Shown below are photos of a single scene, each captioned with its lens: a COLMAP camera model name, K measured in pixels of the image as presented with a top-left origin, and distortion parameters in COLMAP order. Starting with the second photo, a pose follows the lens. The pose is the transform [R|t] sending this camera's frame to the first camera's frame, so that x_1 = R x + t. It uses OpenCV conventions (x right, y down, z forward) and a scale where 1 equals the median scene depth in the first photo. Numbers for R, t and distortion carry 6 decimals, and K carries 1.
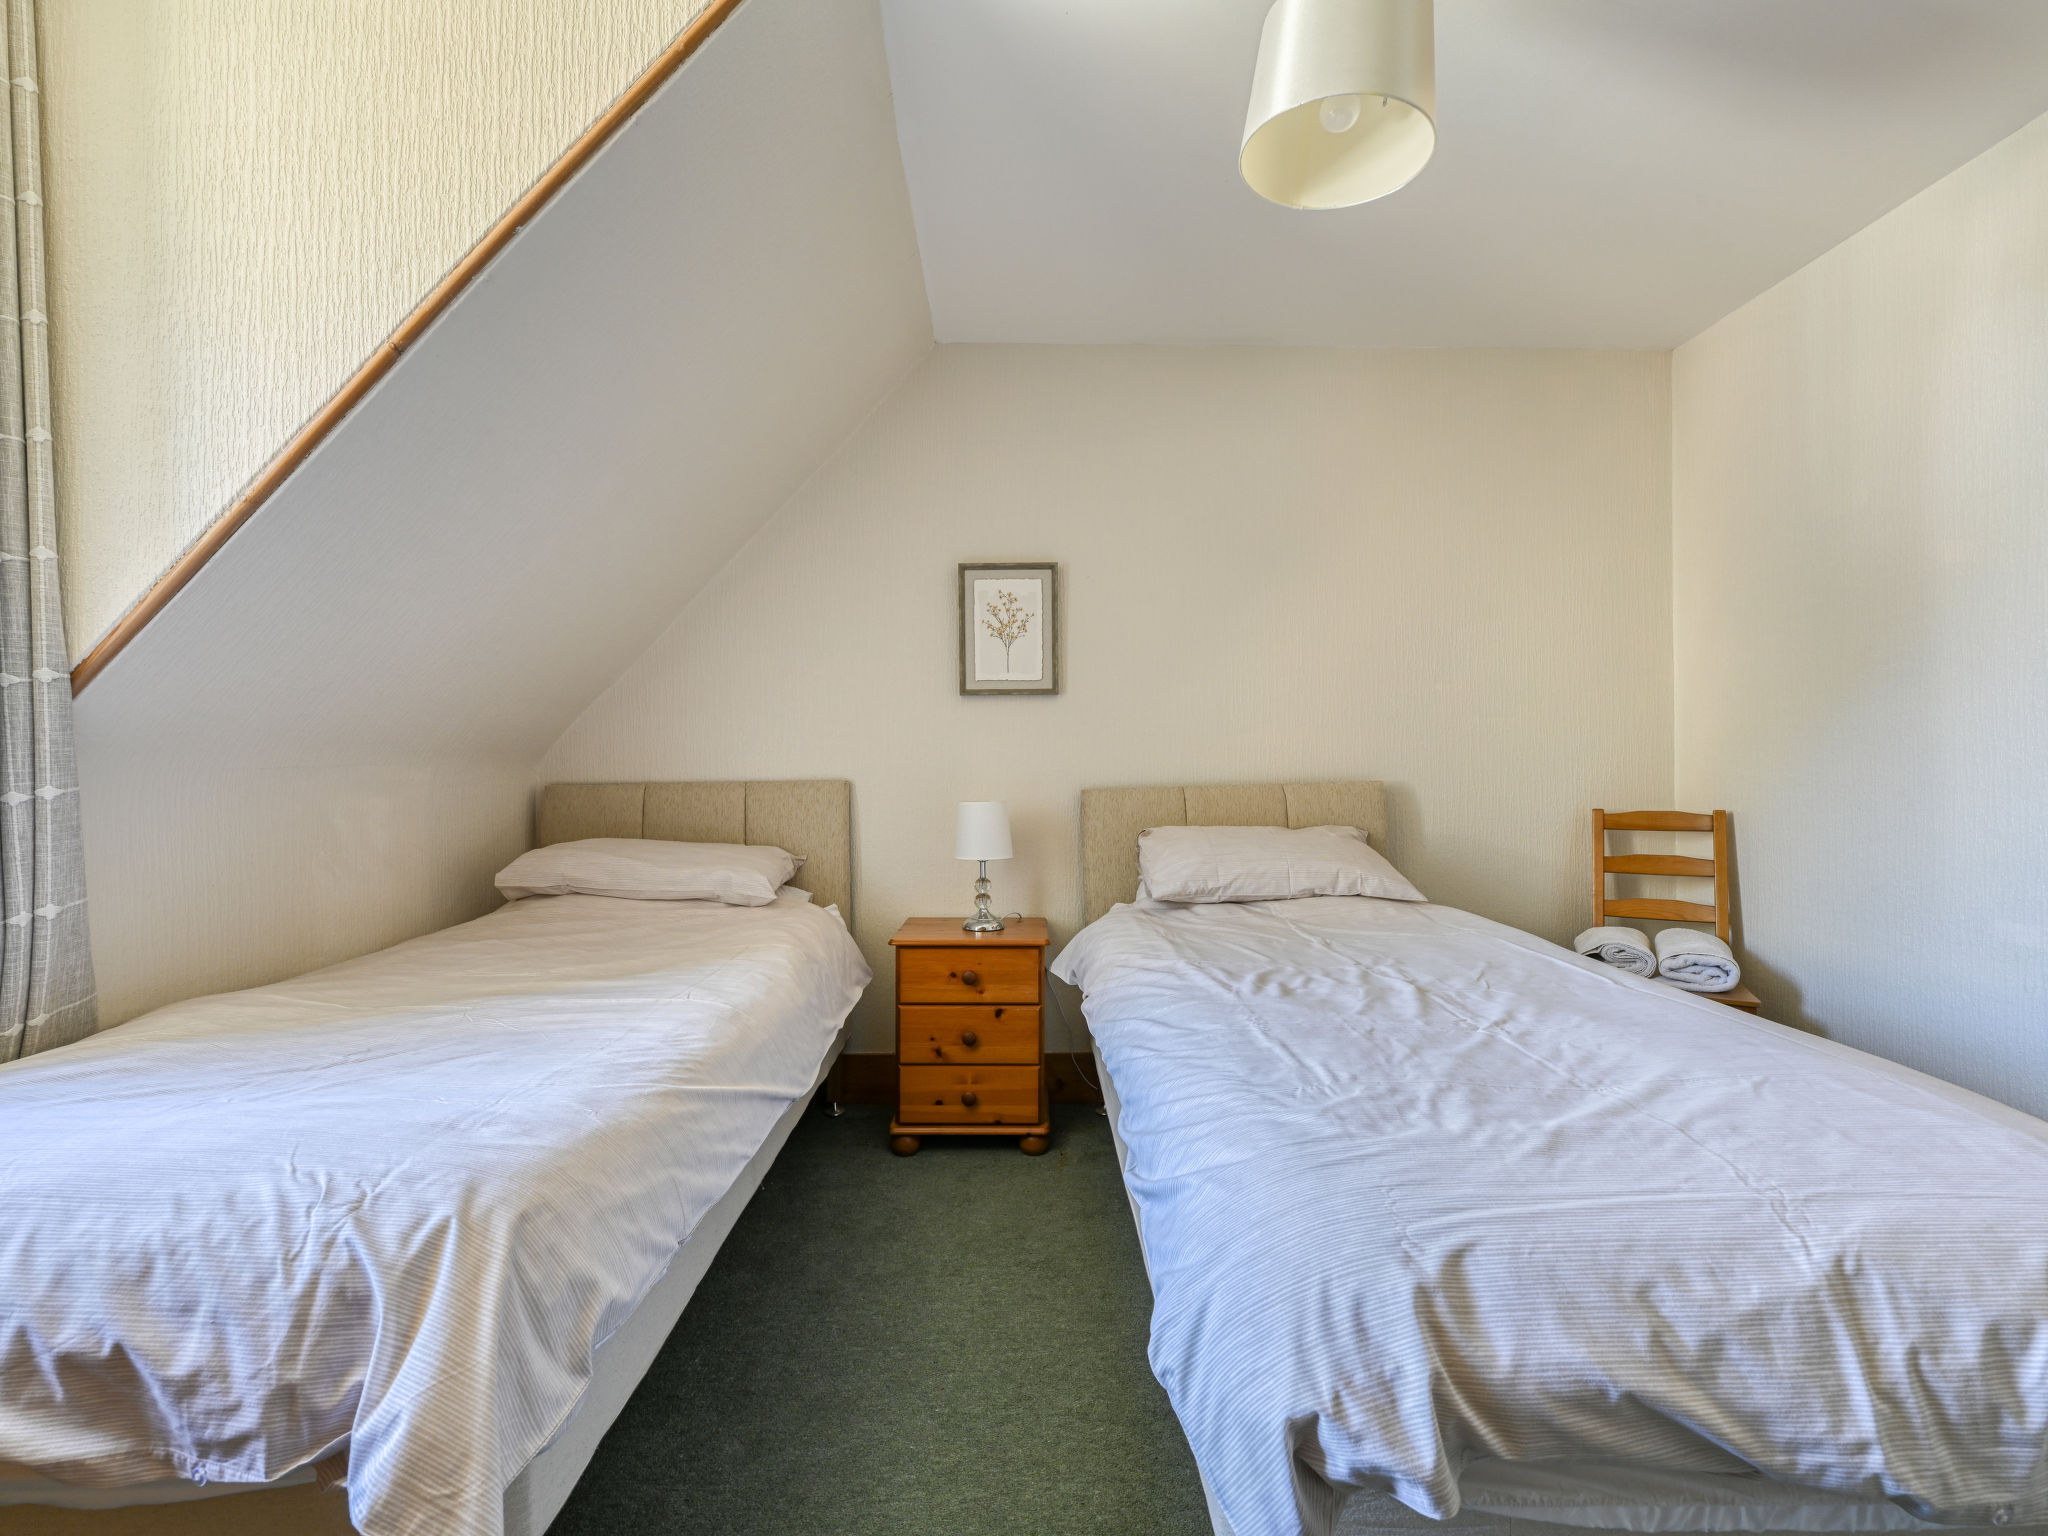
lens RADIAL K [[915.7, 0, 1018.3], [0, 915.7, 775.7], [0, 0, 1]] dist [0.000106, -0.000388]
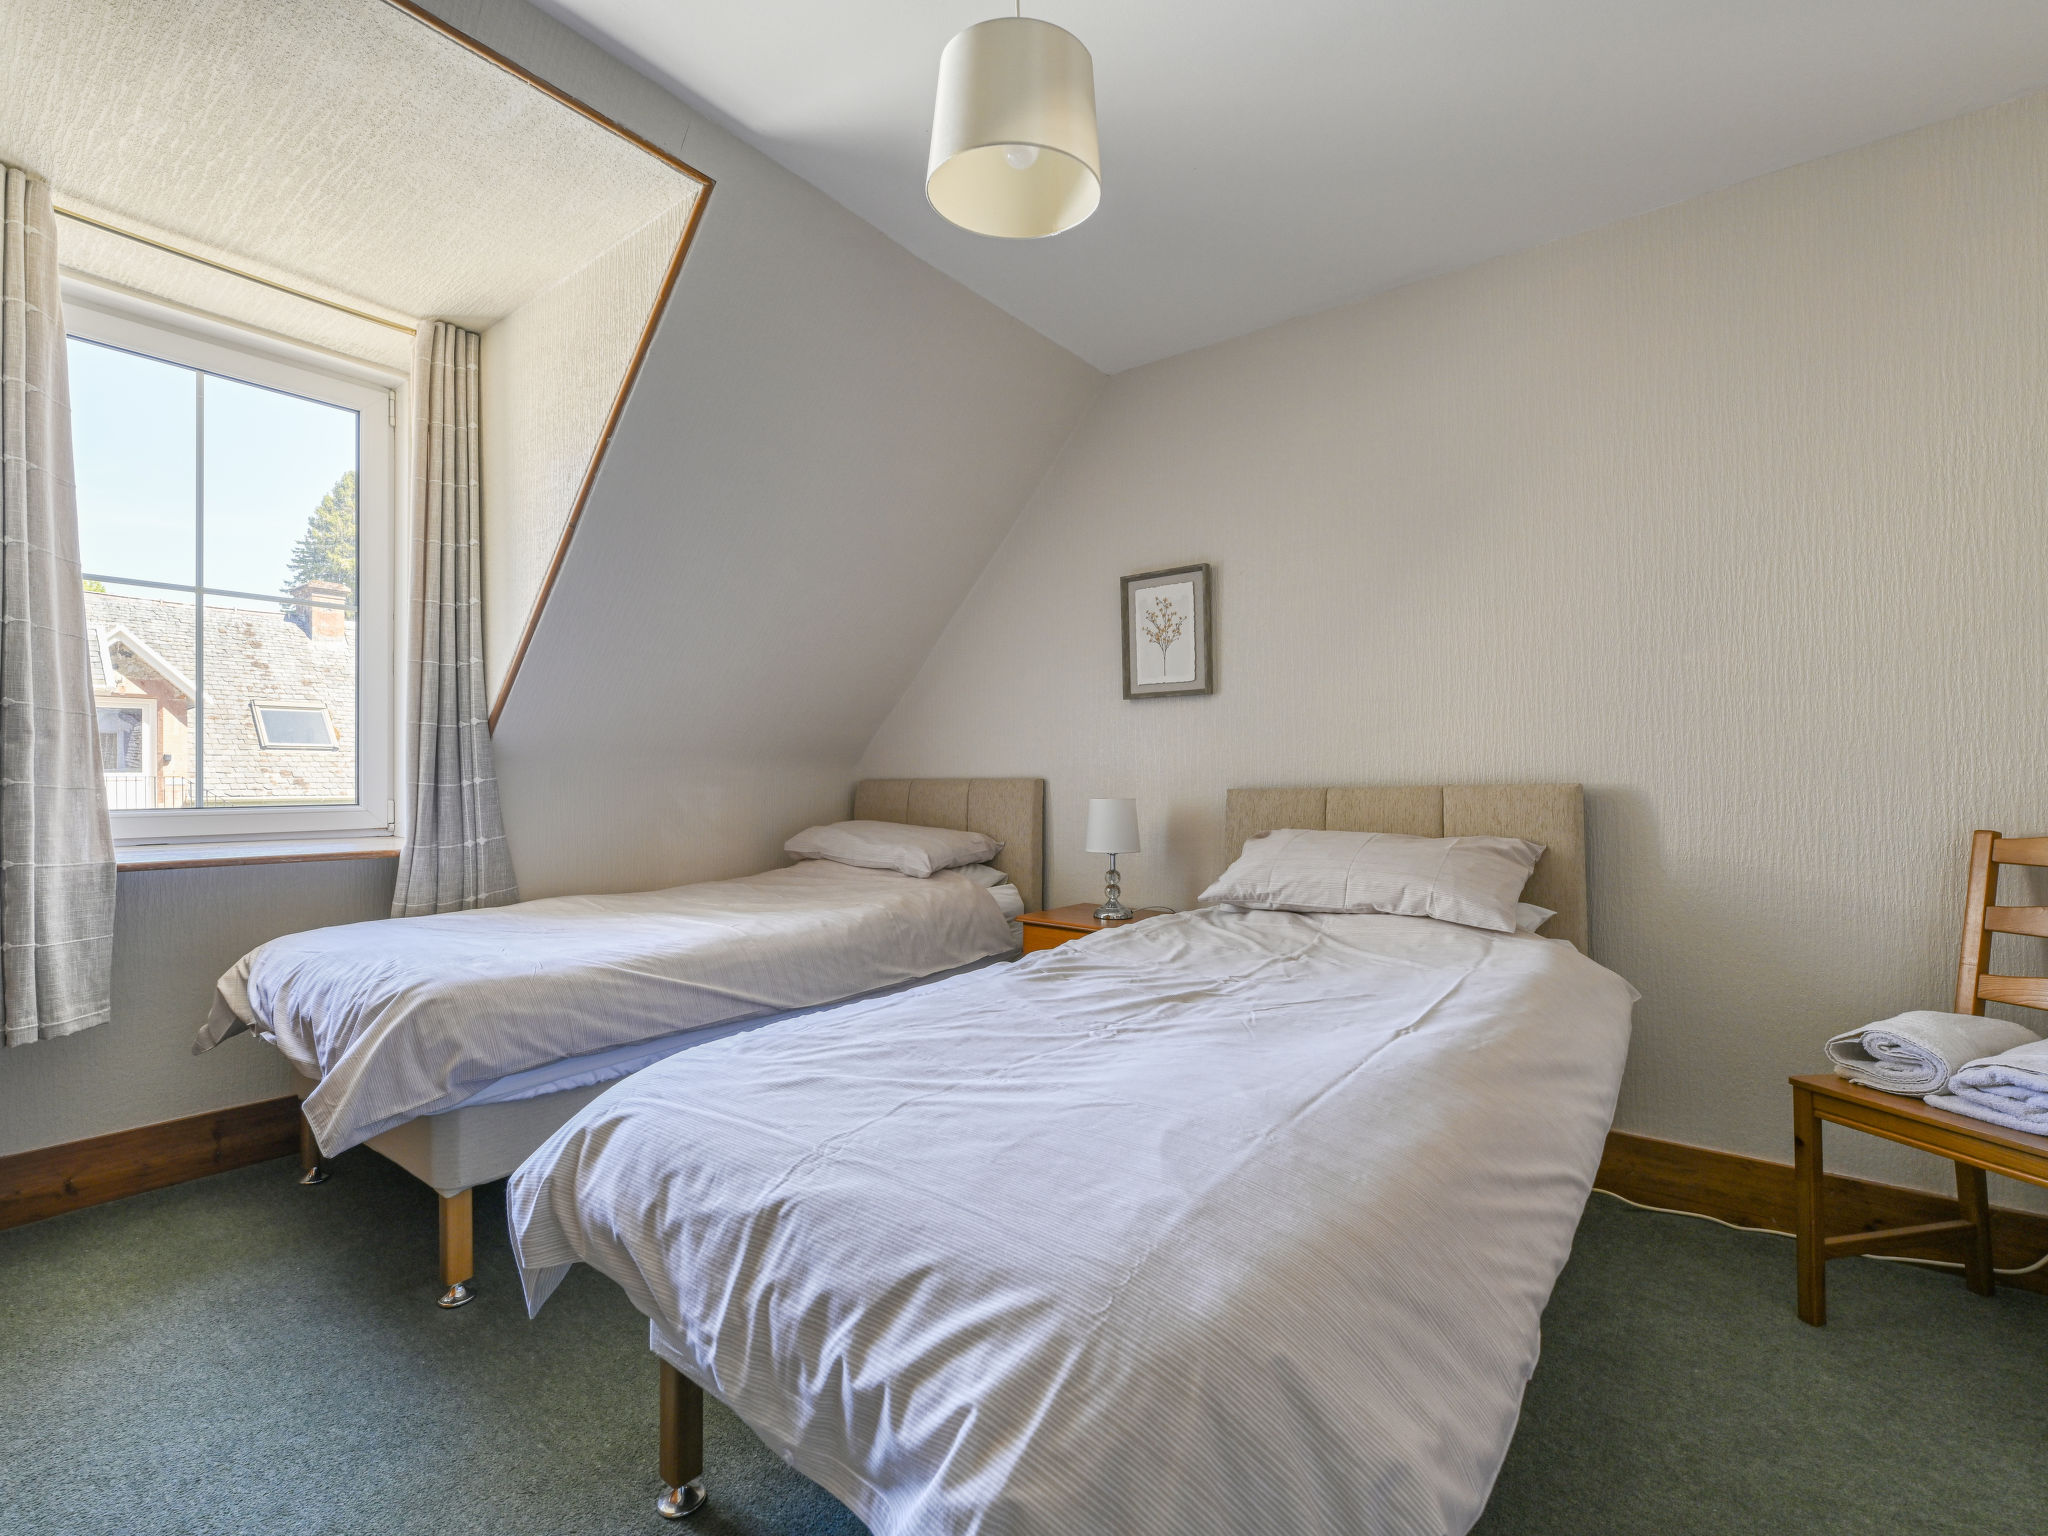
lens RADIAL K [[915.7, 0, 1011.8], [0, 915.7, 776.6], [0, 0, 1]] dist [0.000106, -0.000388]
pose [[0.780419, 0.004647, -0.625239, 0.602517], [-0.004377, 0.999988, 0.001969, 0.000620], [0.625241, 0.001200, 0.780431, 0.098361]]
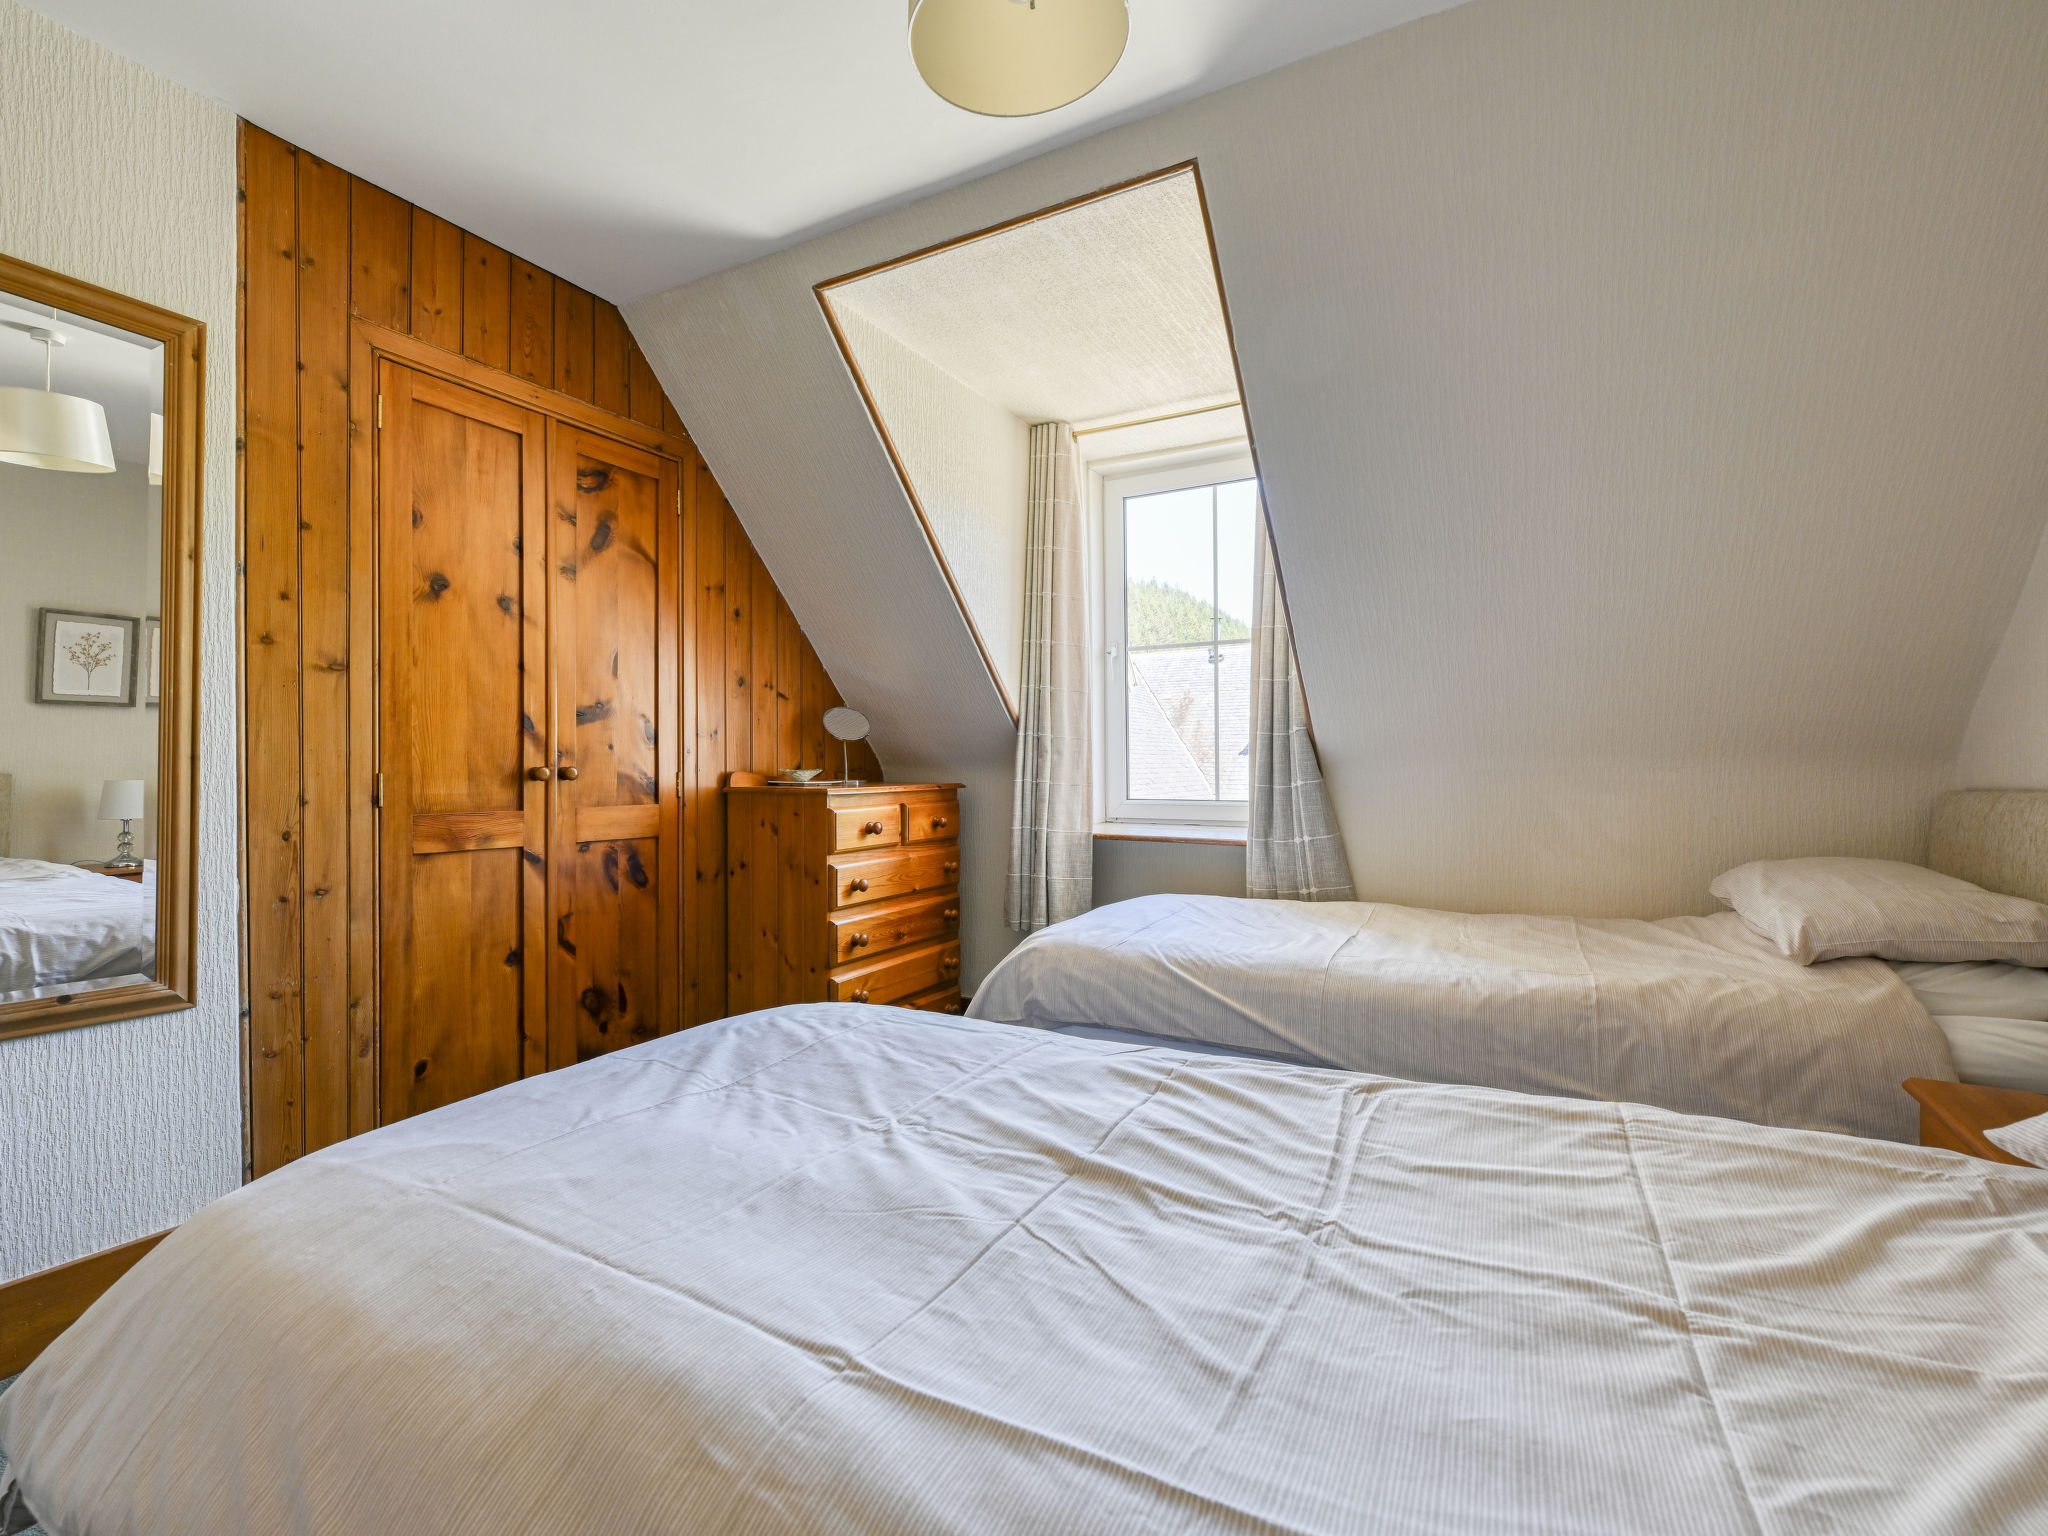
lens RADIAL K [[915.7, 0, 1017.7], [0, 915.7, 770.8], [0, 0, 1]] dist [0.000106, -0.000388]
pose [[-0.501840, 0.000865, -0.864960, 0.633960], [-0.002122, 0.999995, 0.002231, -0.007311], [0.864958, 0.002955, -0.501835, 0.840791]]
